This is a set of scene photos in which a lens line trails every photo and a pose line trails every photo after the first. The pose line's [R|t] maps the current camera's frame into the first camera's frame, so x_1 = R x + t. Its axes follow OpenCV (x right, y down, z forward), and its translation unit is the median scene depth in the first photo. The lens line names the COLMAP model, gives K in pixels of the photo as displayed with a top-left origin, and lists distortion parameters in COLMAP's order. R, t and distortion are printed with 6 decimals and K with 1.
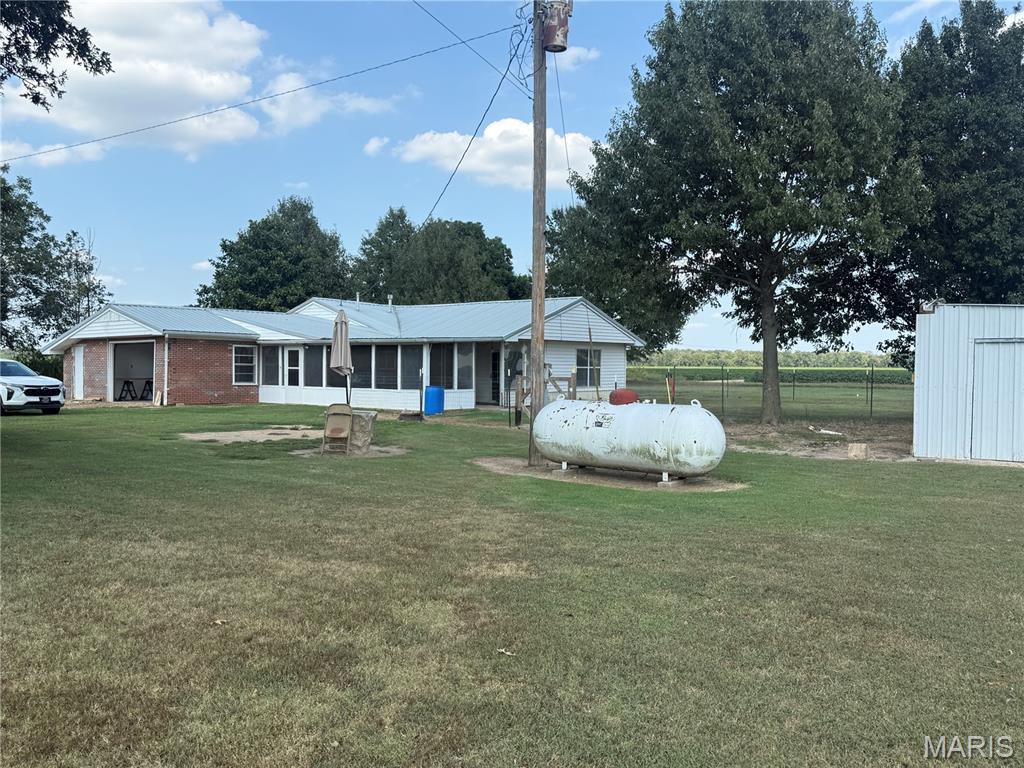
lens RADIAL K [[904.3, 0, 511.9], [0, 904.3, 383.3], [0, 0, 1]] dist [0.001444, -0.000195]
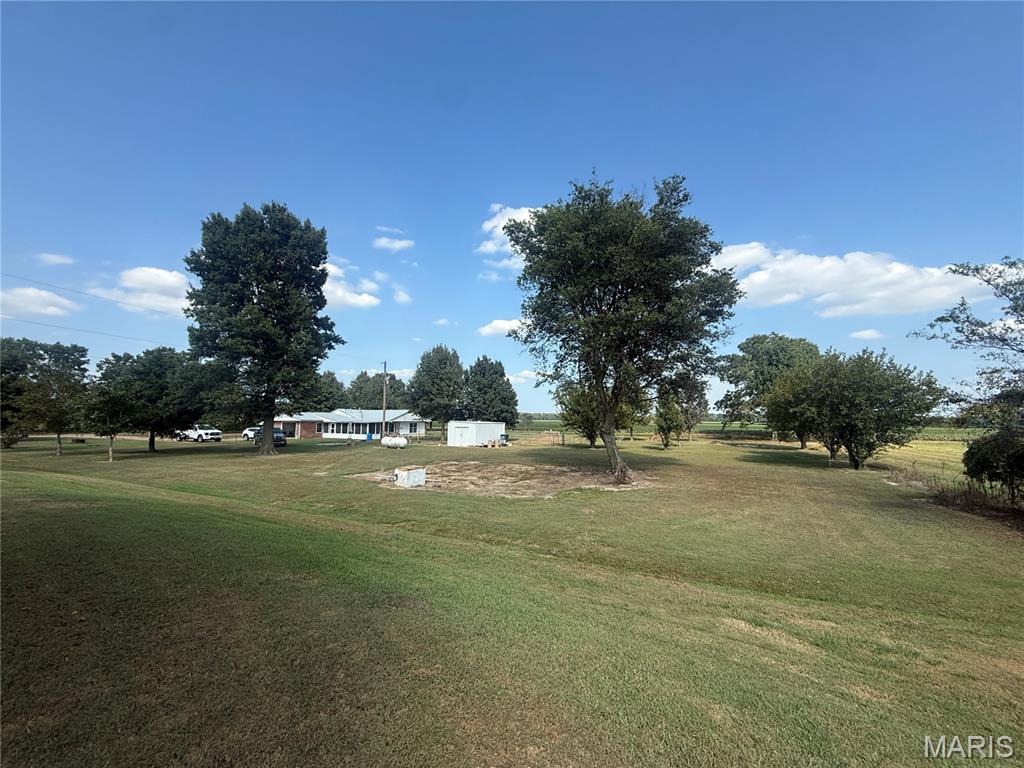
lens RADIAL K [[409.1, 0, 510.3], [0, 409.1, 380.1], [0, 0, 1]] dist [-0.001109, -0.000054]
pose [[0.976744, 0.019477, 0.213522, 0.125823], [0.004918, 0.993569, -0.113125, -0.021611], [-0.214352, 0.111544, 0.970367, -0.904093]]
